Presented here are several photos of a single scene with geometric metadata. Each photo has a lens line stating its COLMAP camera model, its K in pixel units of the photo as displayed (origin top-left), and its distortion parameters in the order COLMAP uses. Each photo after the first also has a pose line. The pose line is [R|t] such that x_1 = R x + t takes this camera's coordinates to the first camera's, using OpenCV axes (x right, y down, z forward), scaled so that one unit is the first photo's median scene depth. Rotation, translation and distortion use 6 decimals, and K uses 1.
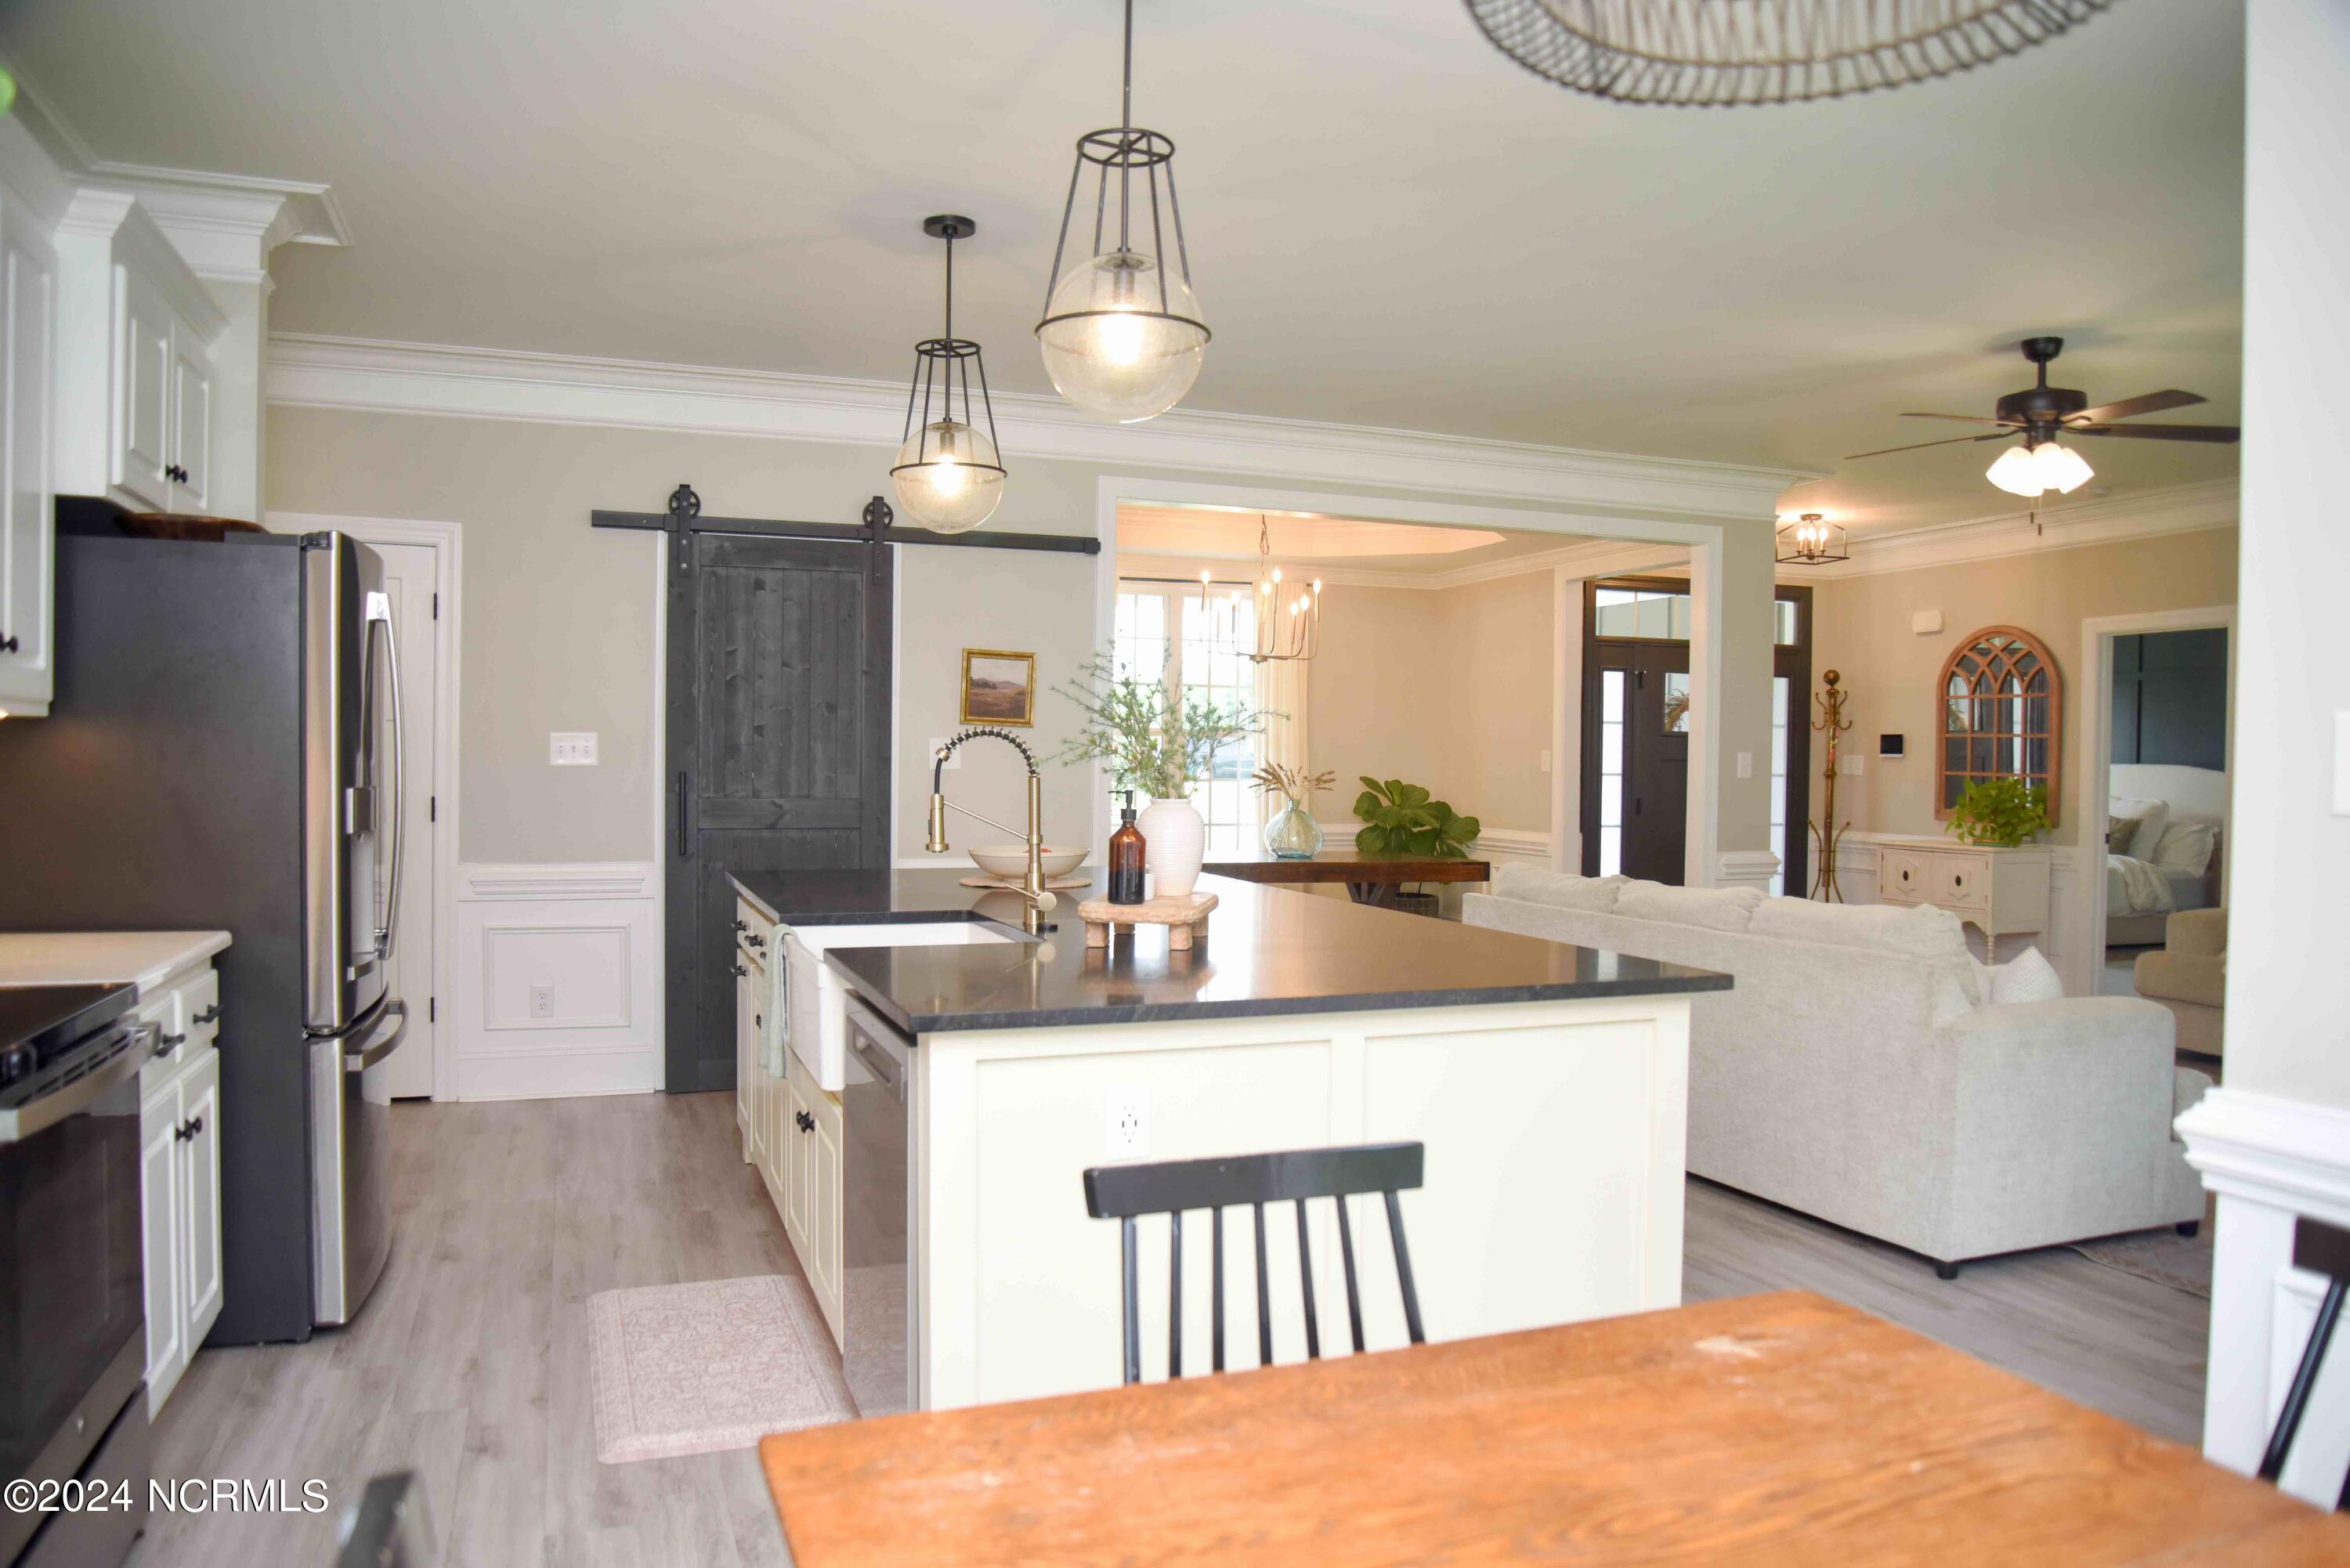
lens RADIAL K [[1607.3, 0, 1167.8], [0, 1607.3, 799.8], [0, 0, 1]] dist [-0.069761, 0.026839]
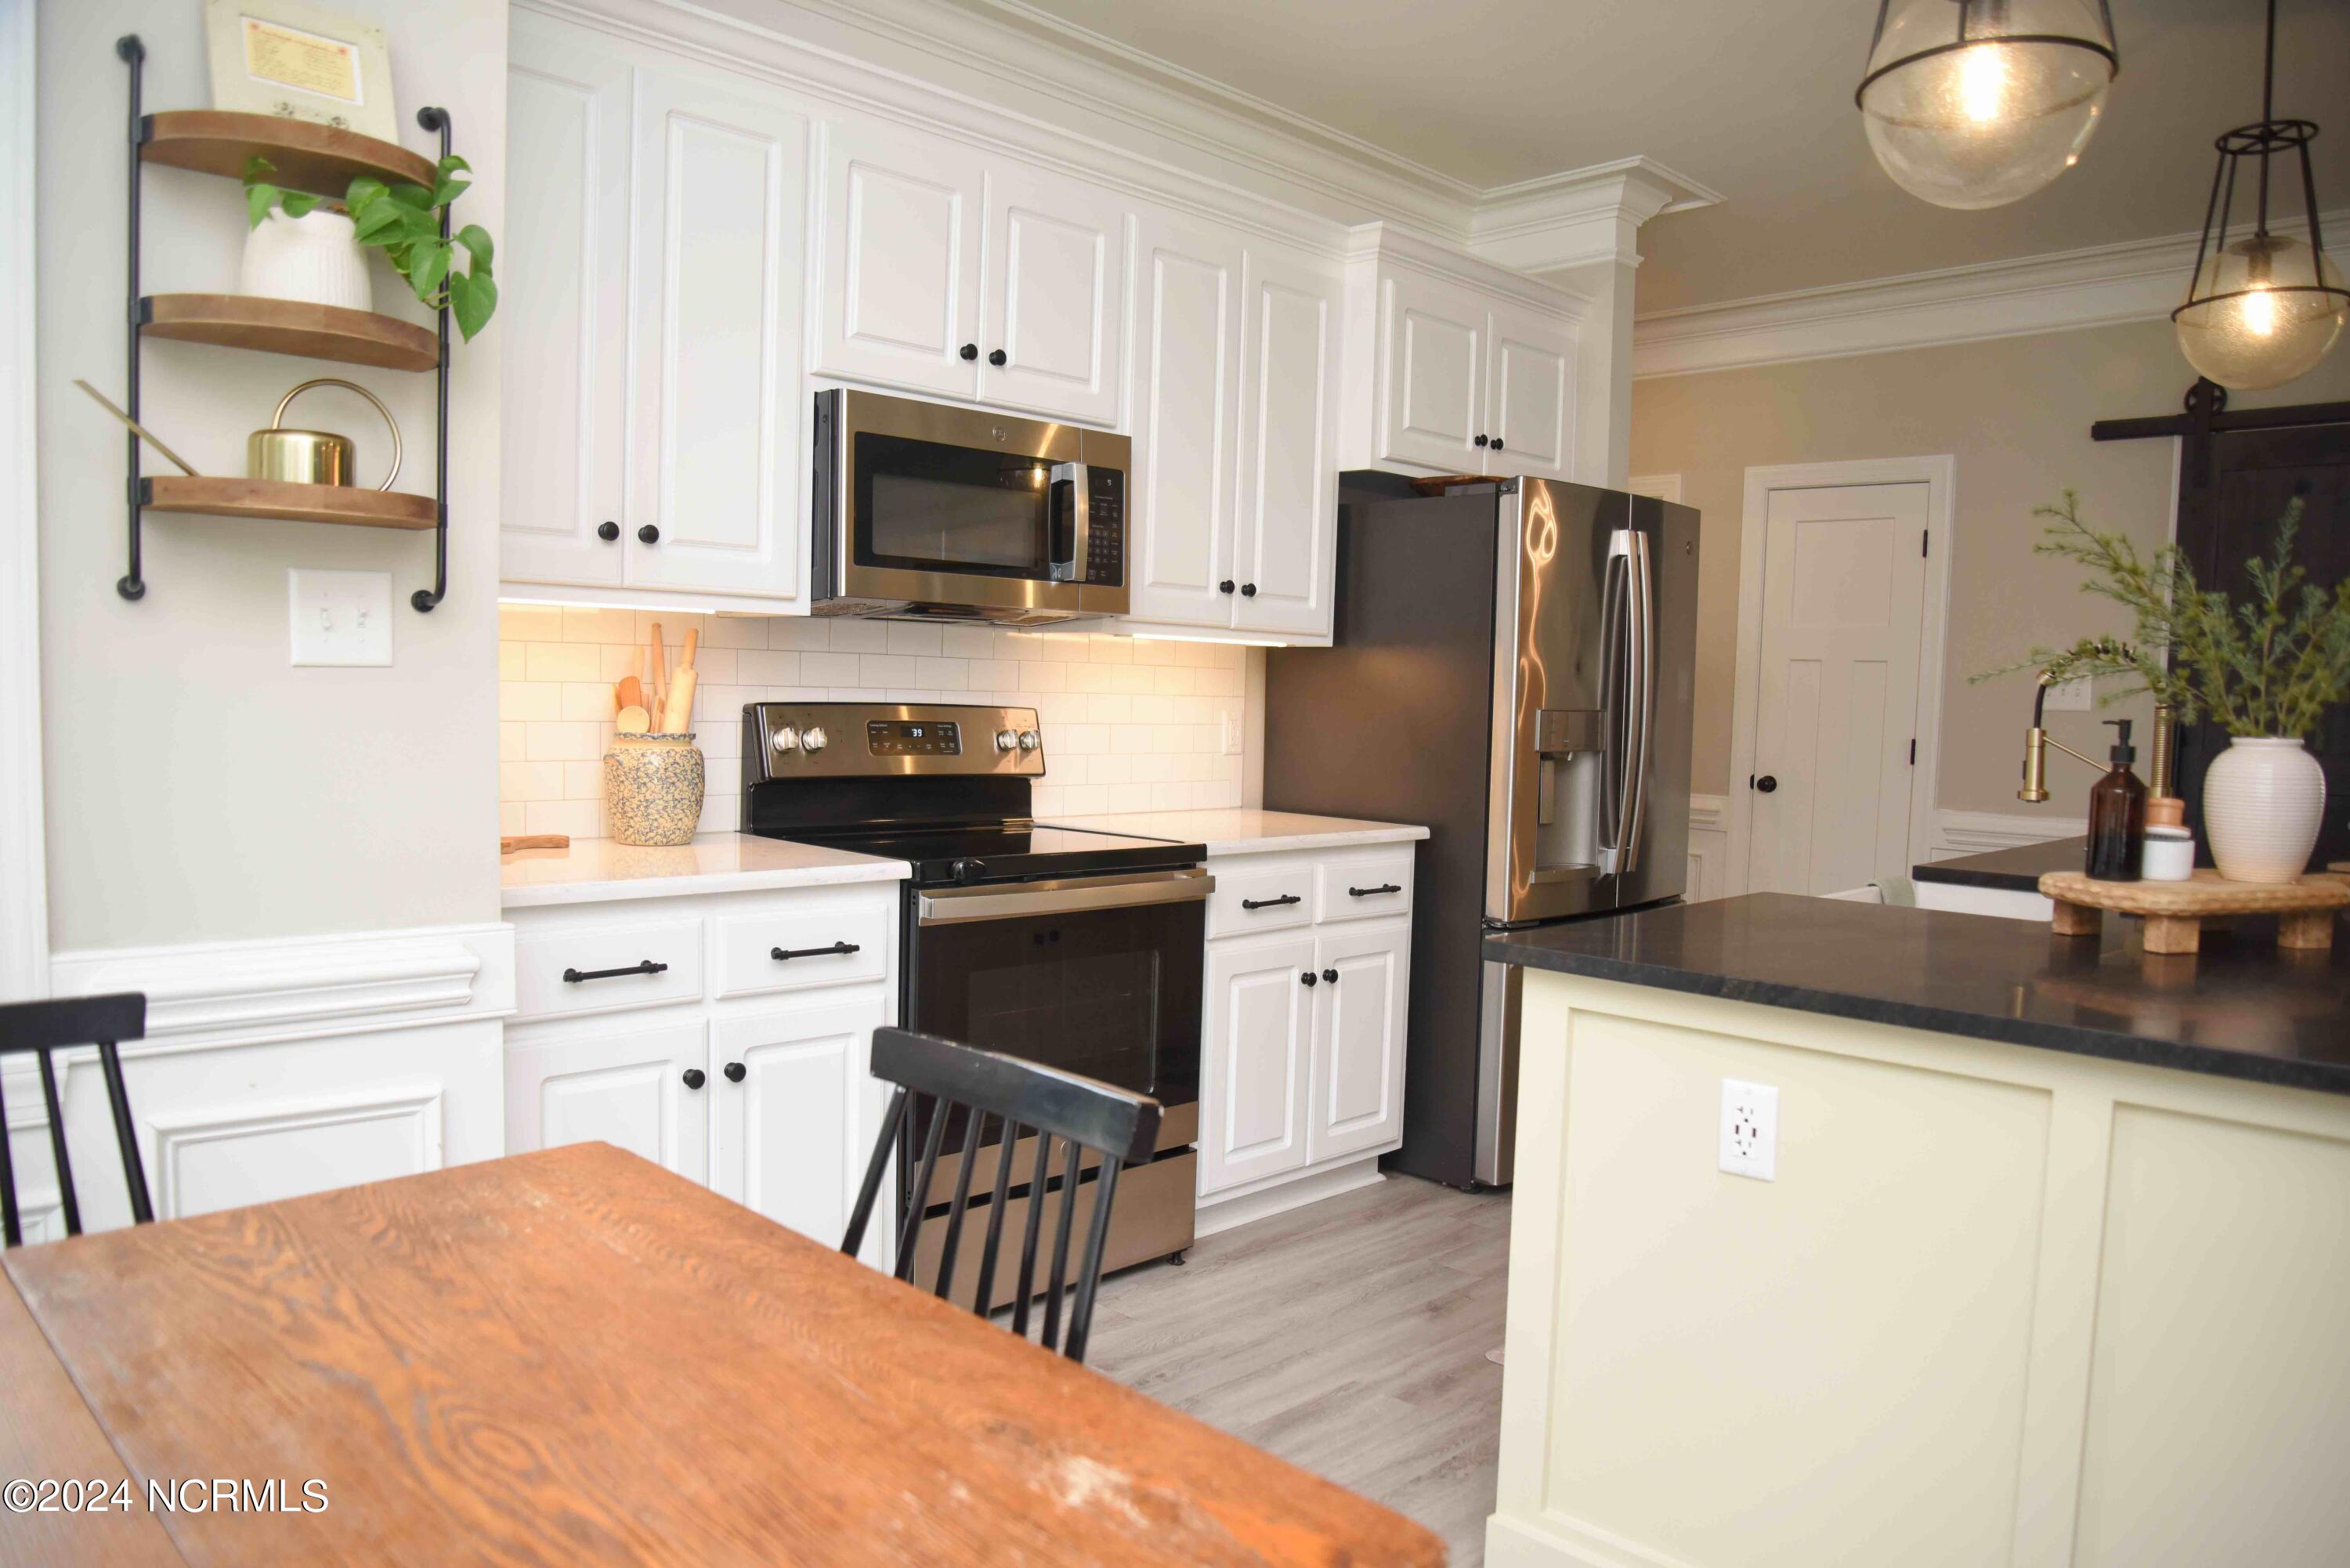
lens RADIAL K [[1599.0, 0, 1173.0], [0, 1599.0, 810.0], [0, 0, 1]] dist [-0.063382, -0.002798]
pose [[0.405219, 0.067004, -0.911761, 0.496237], [-0.043124, 0.997601, 0.054146, 0.016531], [0.913202, 0.017378, 0.407137, 0.399040]]
